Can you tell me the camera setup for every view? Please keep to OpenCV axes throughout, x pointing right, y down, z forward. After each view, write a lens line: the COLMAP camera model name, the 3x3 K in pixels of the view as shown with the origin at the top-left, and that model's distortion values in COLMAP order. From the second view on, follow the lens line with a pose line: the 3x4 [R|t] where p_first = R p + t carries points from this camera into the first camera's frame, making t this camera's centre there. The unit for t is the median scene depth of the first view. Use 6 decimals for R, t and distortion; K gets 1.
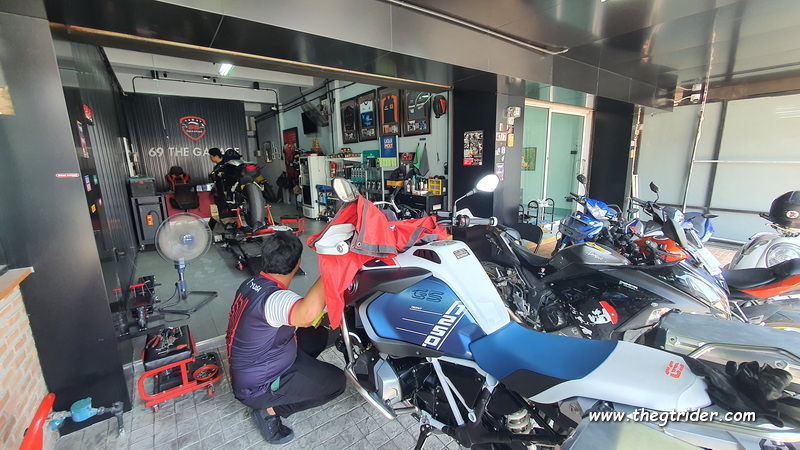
lens RADIAL K [[313.4, 0, 399.9], [0, 313.4, 222.4], [0, 0, 1]] dist [0.000673, -0.000003]
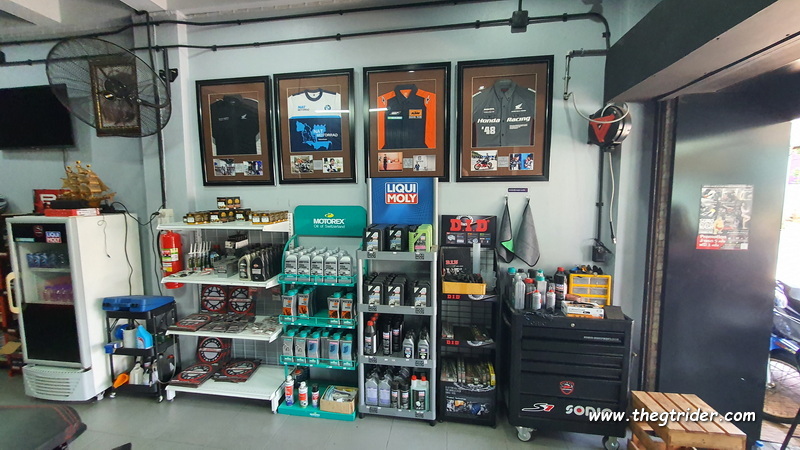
lens RADIAL K [[313.4, 0, 397.2], [0, 313.4, 224.2], [0, 0, 1]] dist [0.000673, -0.000003]
pose [[0.720848, -0.042924, 0.691762, -0.350057], [0.127337, 0.989293, -0.071305, -0.177583], [-0.681295, 0.139488, 0.718596, 0.689758]]
